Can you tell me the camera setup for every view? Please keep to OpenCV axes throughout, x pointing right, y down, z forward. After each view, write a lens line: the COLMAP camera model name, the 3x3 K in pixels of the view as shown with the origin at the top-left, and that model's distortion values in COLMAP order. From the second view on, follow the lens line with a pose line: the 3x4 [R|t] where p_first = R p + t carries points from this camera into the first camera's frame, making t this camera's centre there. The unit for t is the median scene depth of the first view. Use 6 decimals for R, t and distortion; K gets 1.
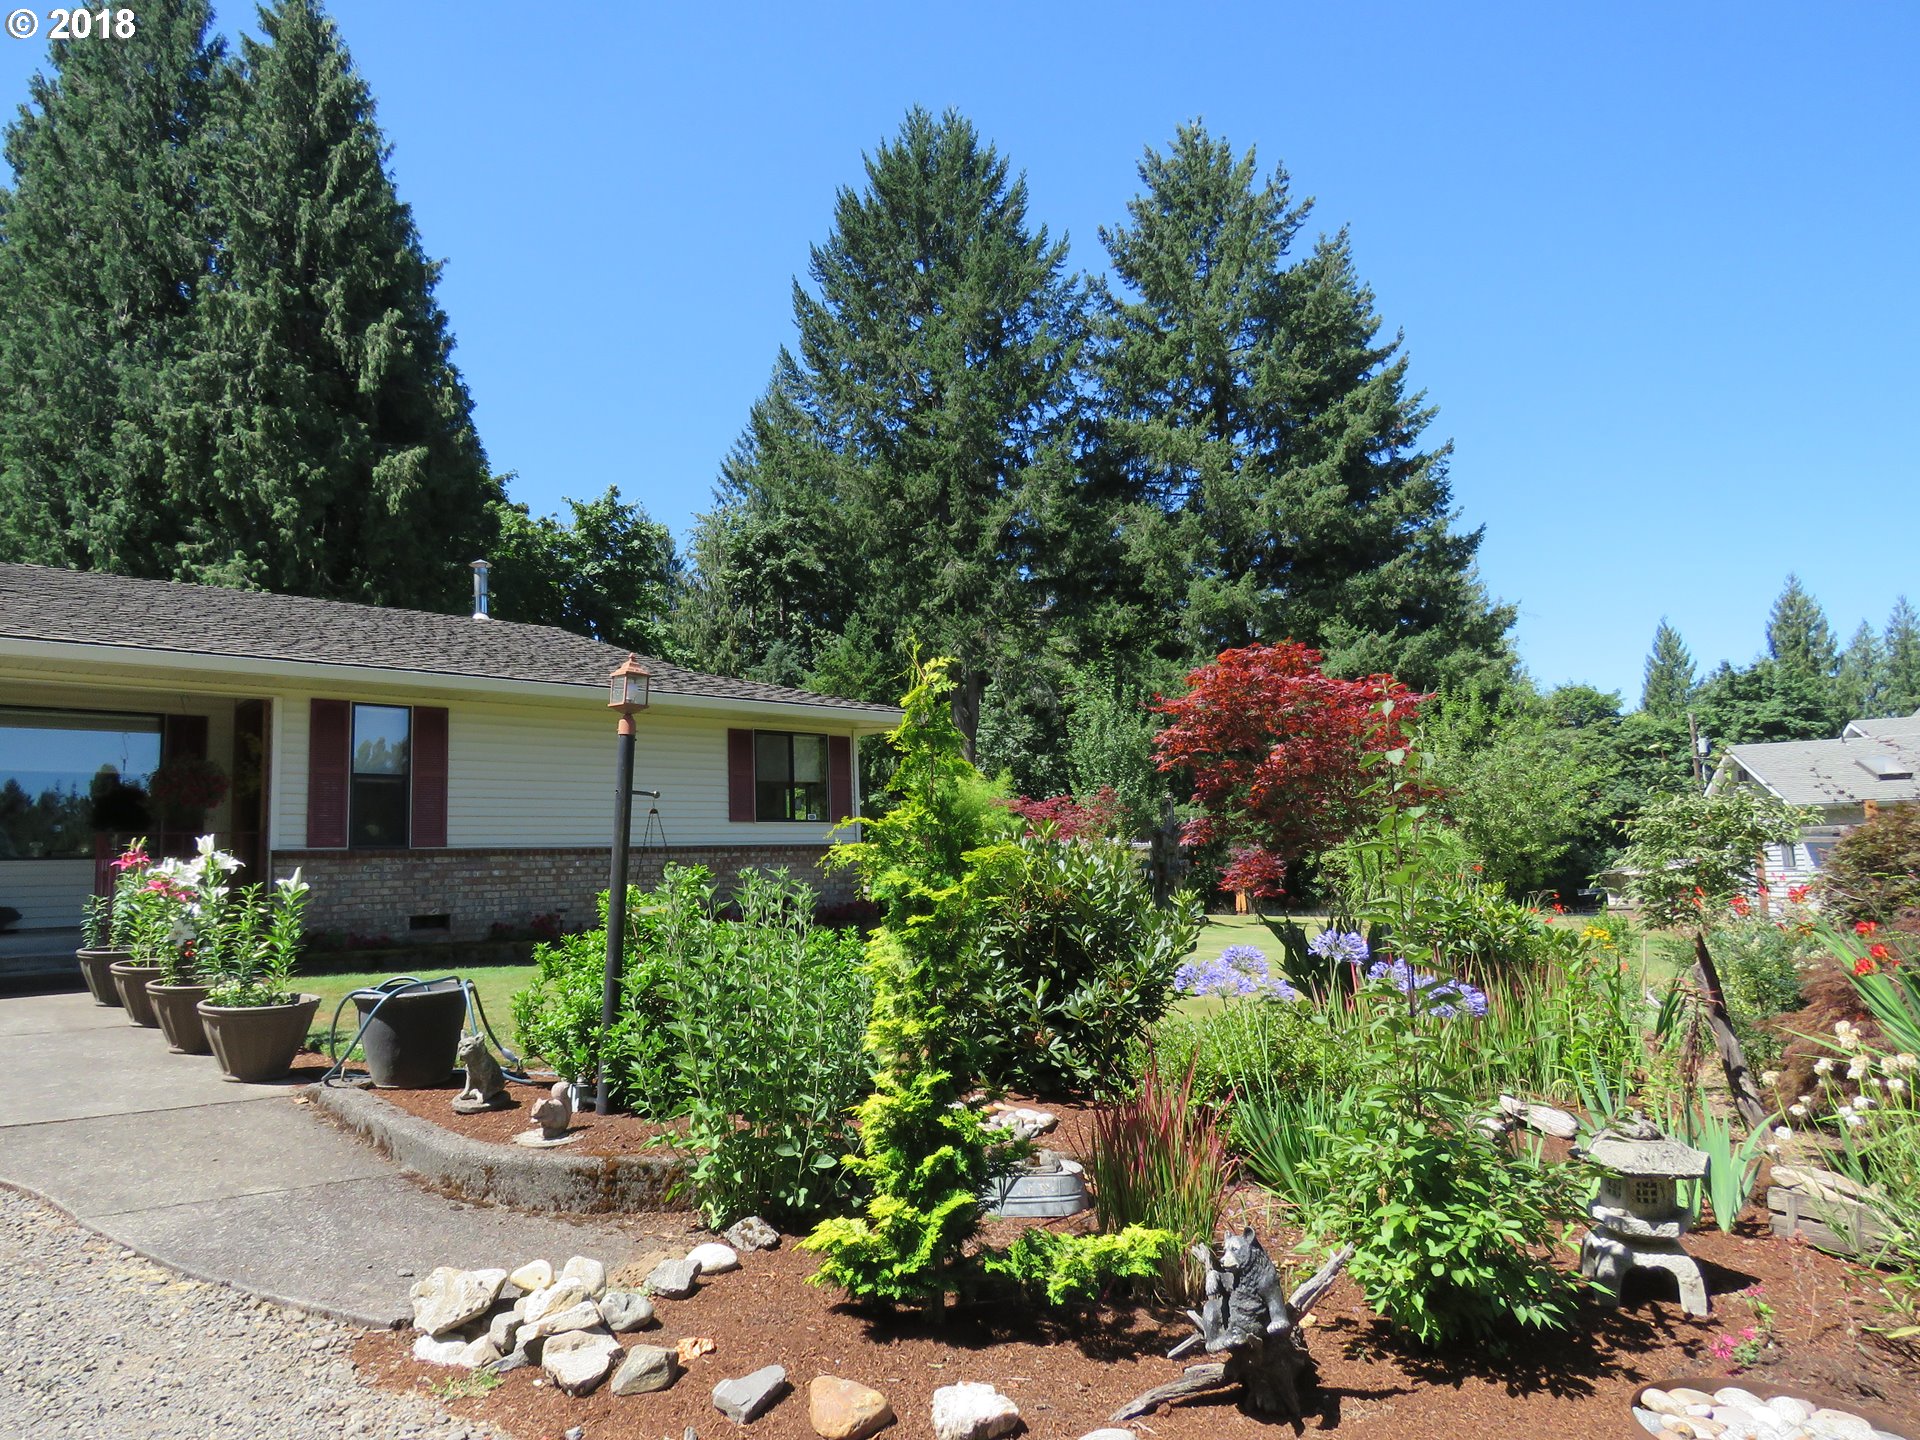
lens RADIAL K [[1239.7, 0, 973.2], [0, 1239.7, 708.7], [0, 0, 1]] dist [-0.002254, 0.000241]
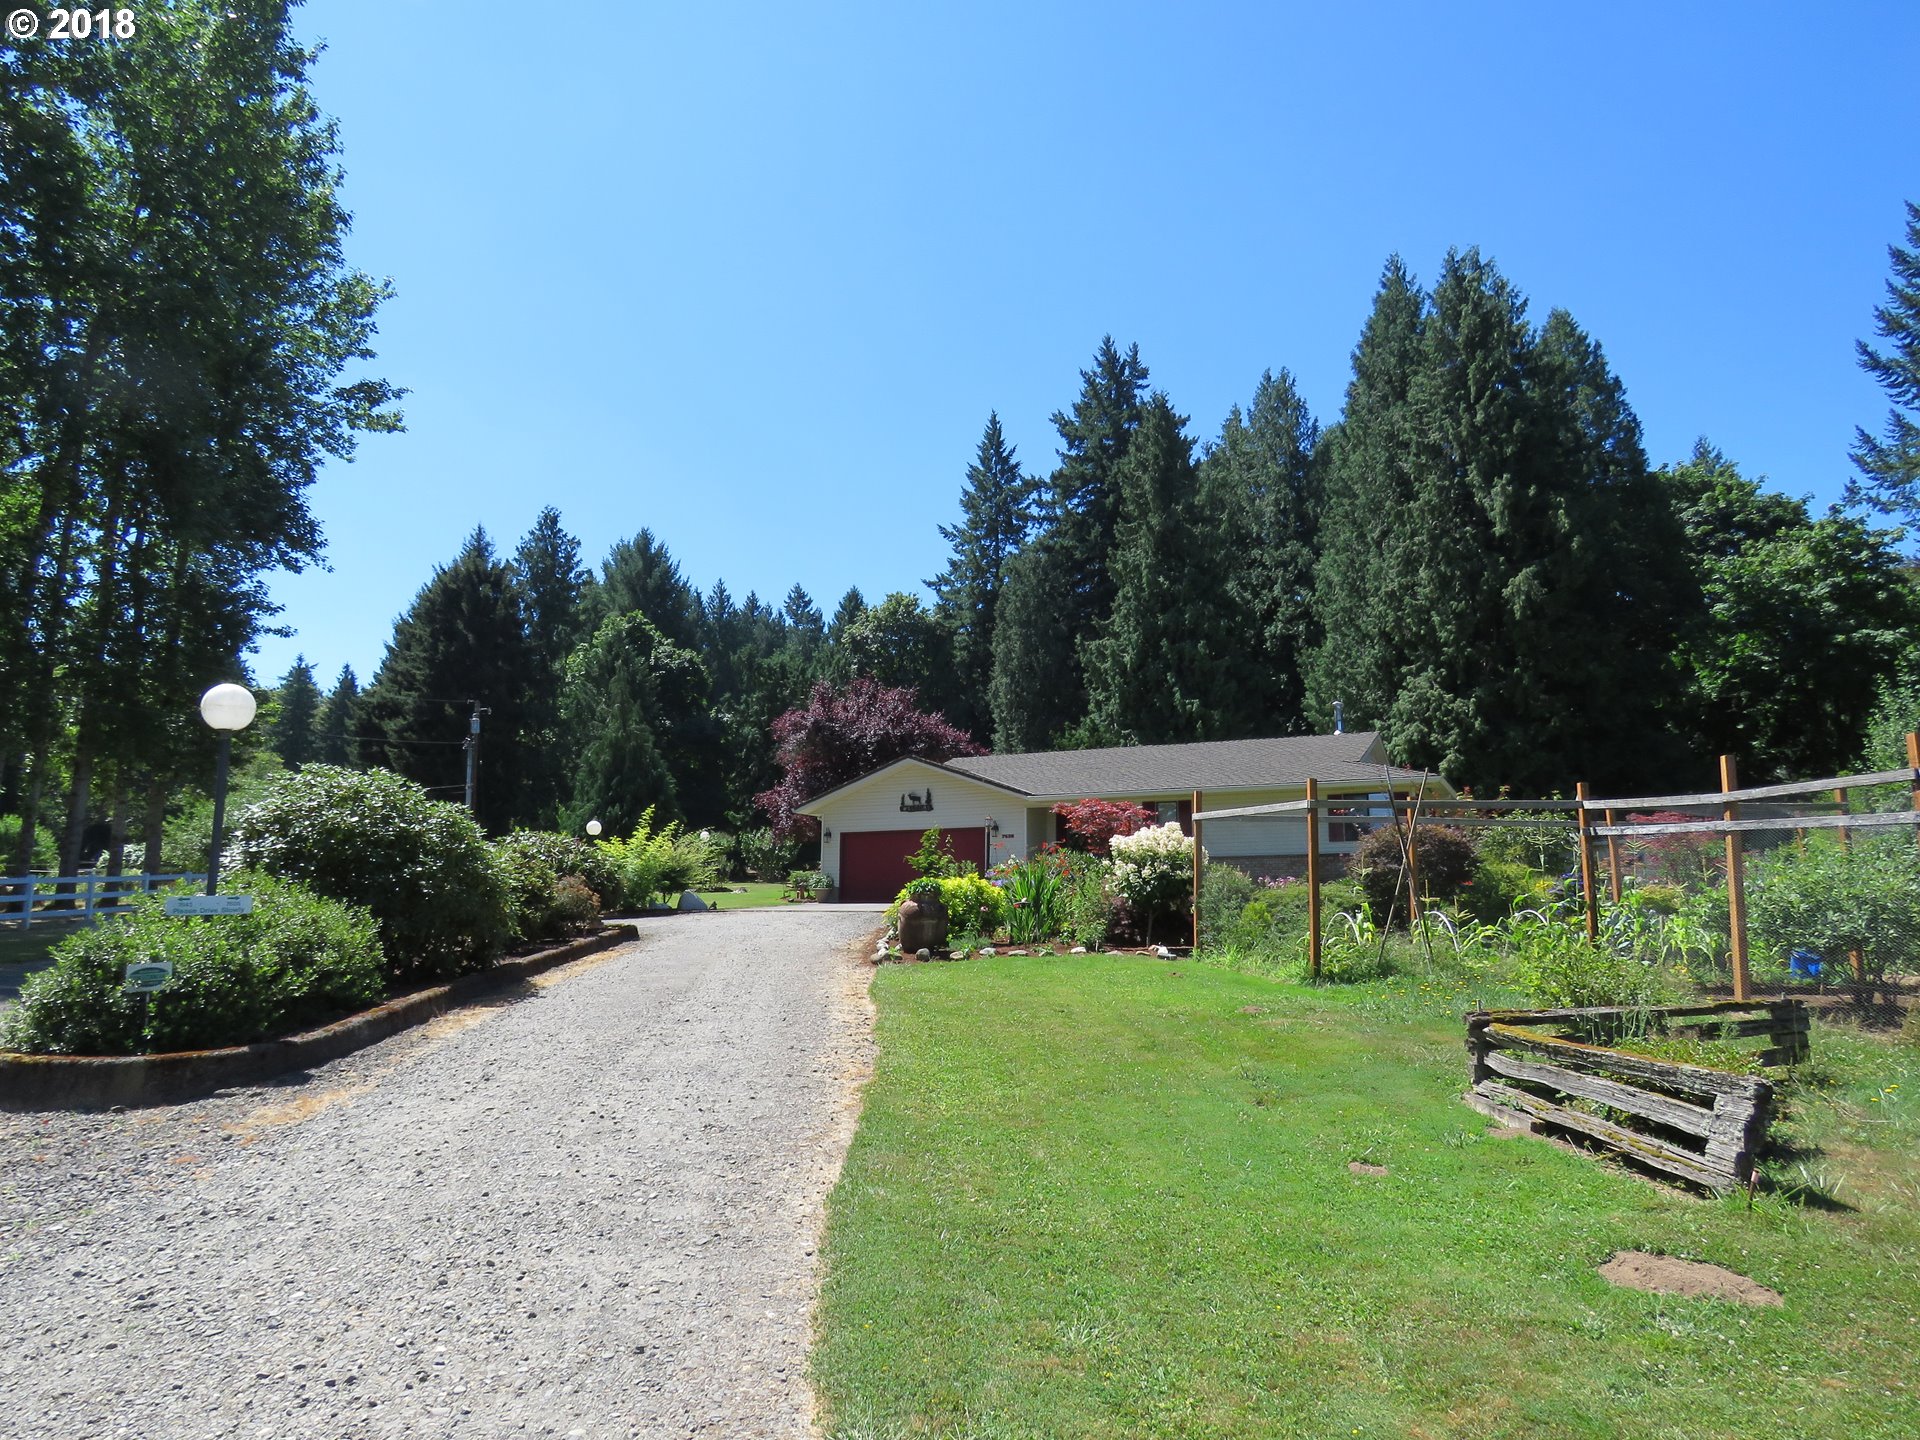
lens RADIAL K [[1239.7, 0, 946.1], [0, 1239.7, 720.5], [0, 0, 1]] dist [-0.002254, 0.000241]
pose [[0.330932, -0.110928, -0.937112, 0.557414], [0.114972, 0.990408, -0.076636, -0.007727], [0.936624, -0.082381, 0.340512, -0.091781]]
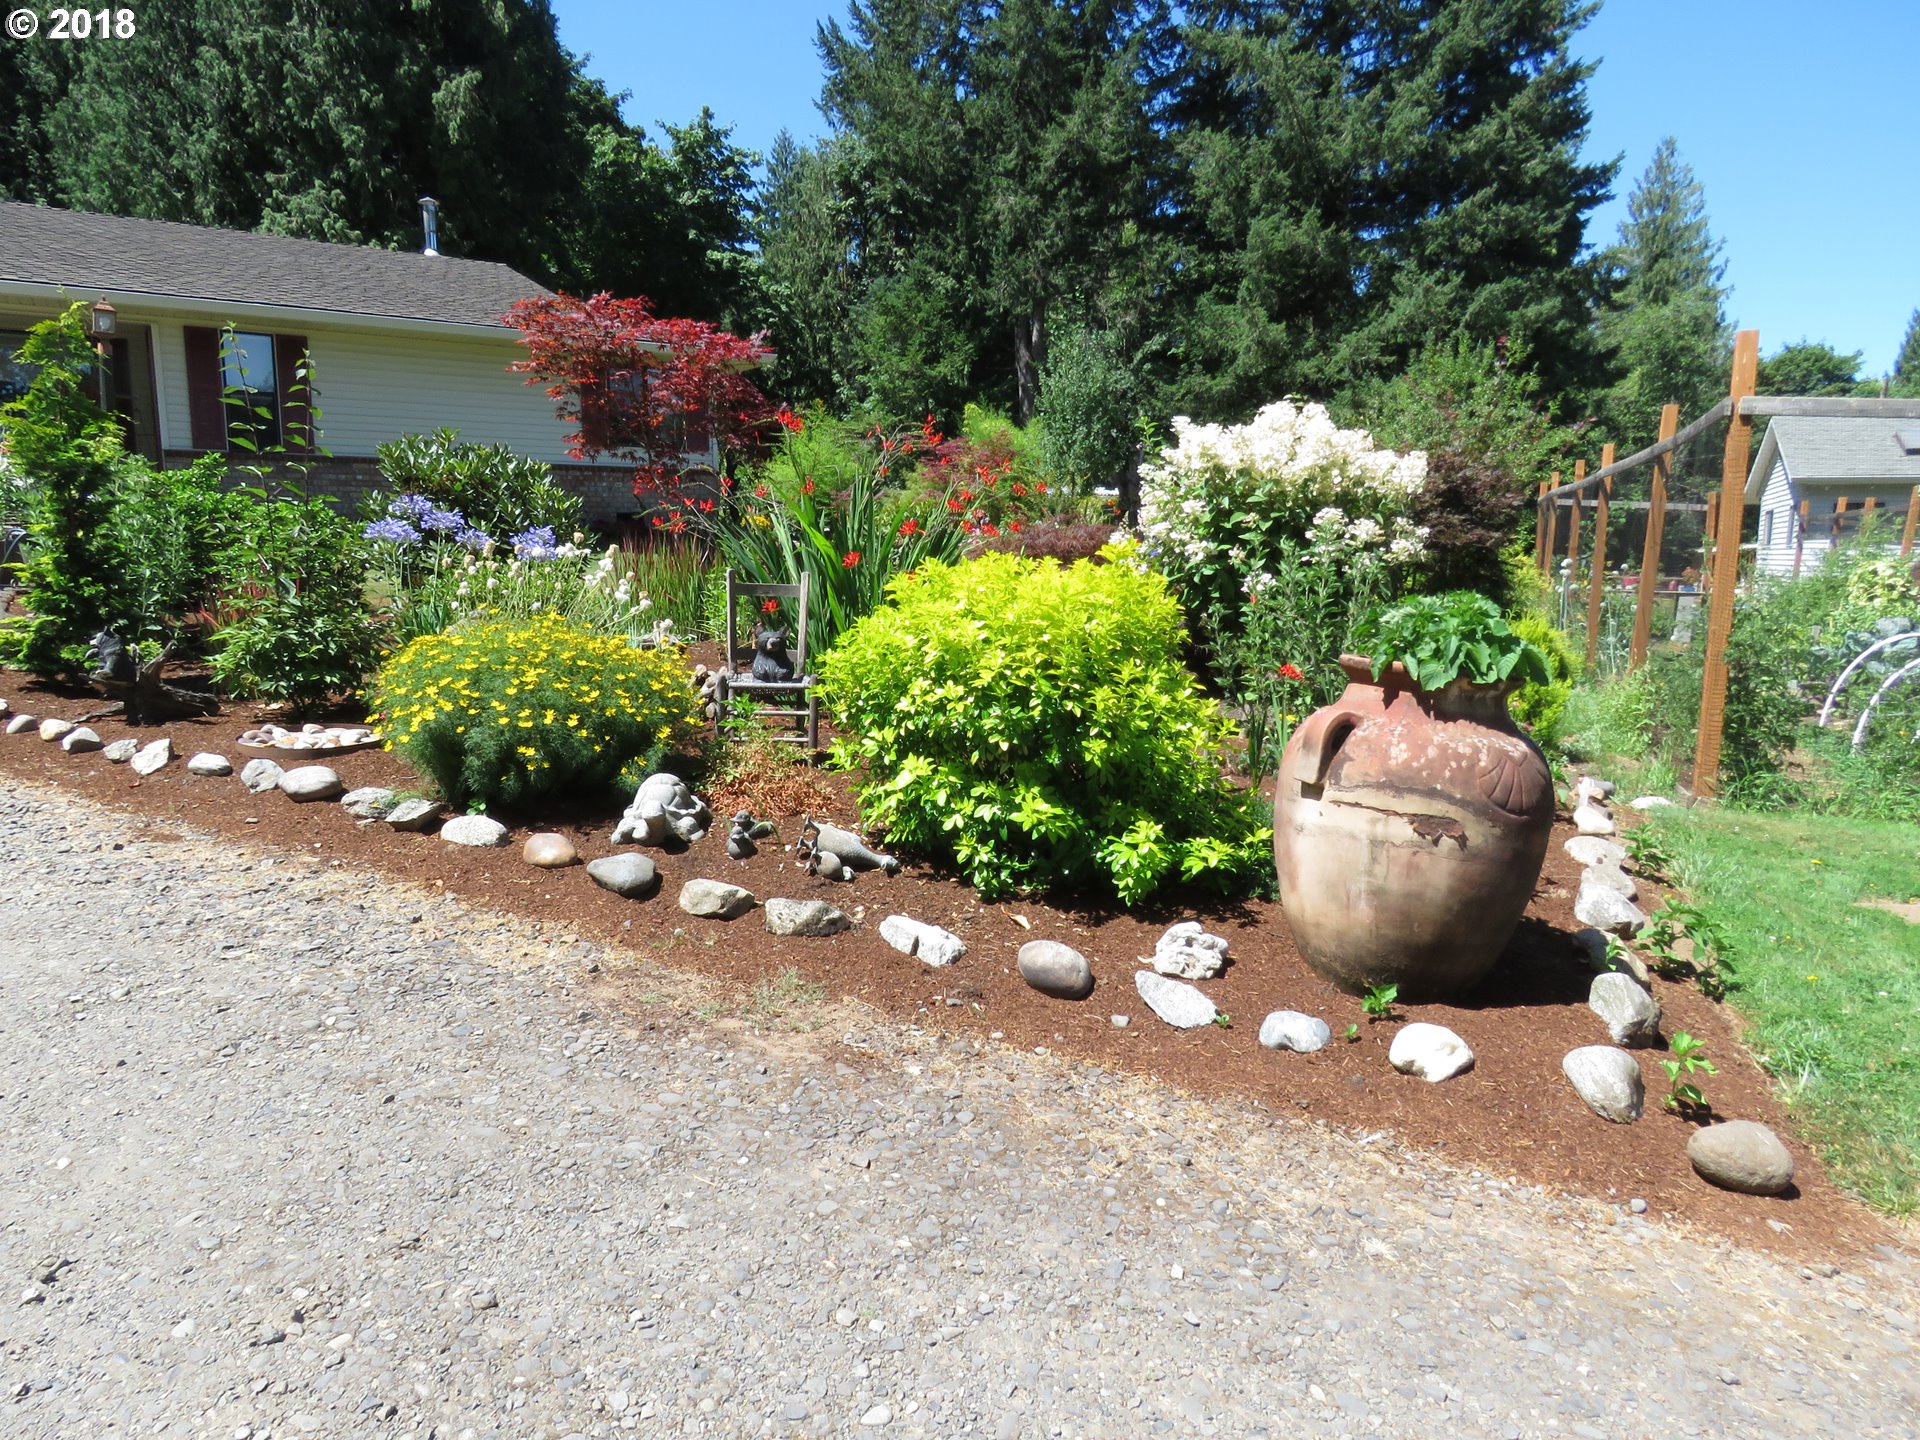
lens RADIAL K [[1239.7, 0, 967.4], [0, 1239.7, 724.6], [0, 0, 1]] dist [-0.002254, 0.000241]
pose [[0.985710, 0.071620, -0.152466, 0.130968], [-0.024814, 0.956975, 0.289108, -0.000997], [0.166612, -0.281194, 0.945077, -0.041022]]
